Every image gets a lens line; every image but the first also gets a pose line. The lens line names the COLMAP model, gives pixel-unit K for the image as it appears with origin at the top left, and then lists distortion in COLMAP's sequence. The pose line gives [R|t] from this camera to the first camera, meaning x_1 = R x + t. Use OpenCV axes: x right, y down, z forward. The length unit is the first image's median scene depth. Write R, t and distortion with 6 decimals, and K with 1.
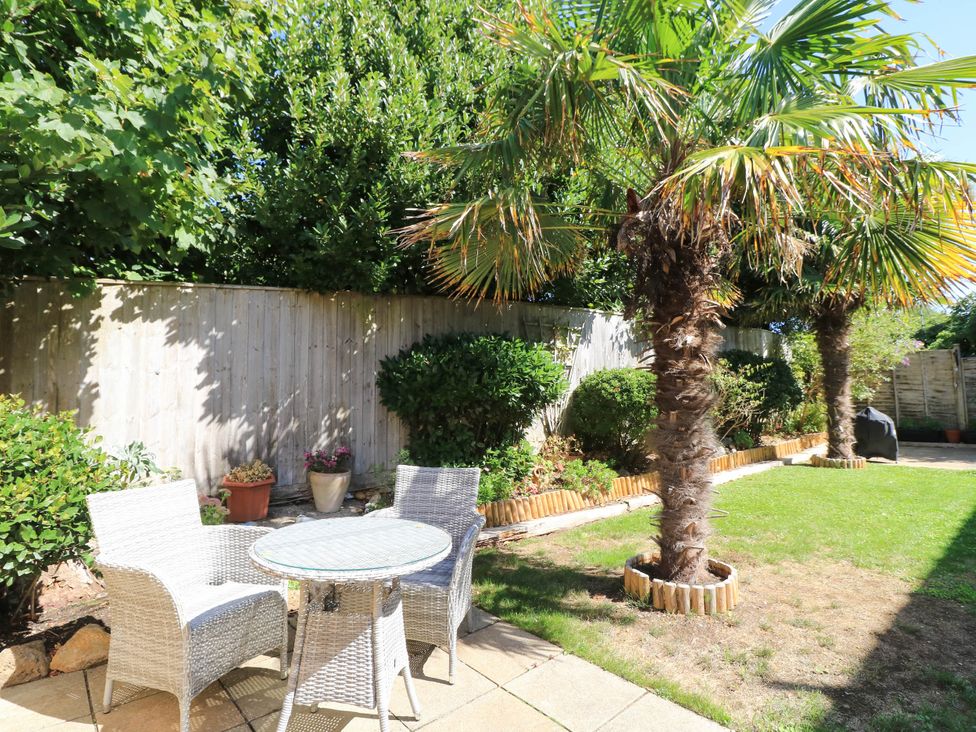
lens RADIAL K [[511.5, 0, 485.4], [0, 511.5, 360.9], [0, 0, 1]] dist [0.000449, -0.016930]
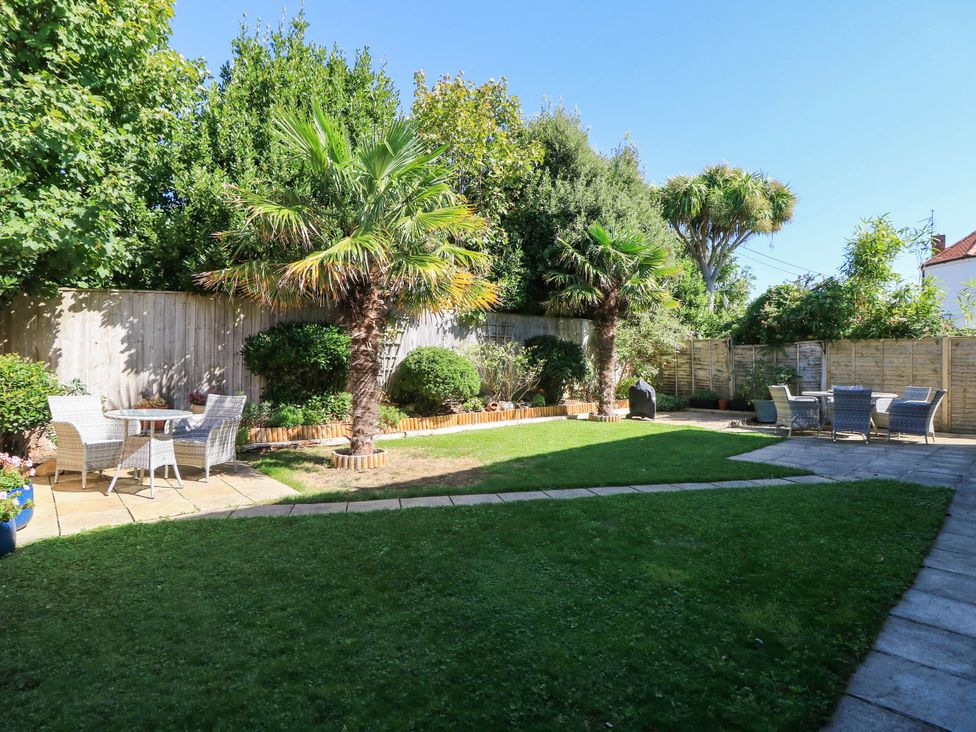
lens RADIAL K [[515.1, 0, 488.0], [0, 515.1, 366.0], [0, 0, 1]] dist [0.002496, -0.019363]
pose [[0.999584, 0.026514, 0.011382, 0.605757], [-0.027181, 0.997639, 0.063070, -0.040829], [-0.009683, -0.063353, 0.997944, -0.679768]]
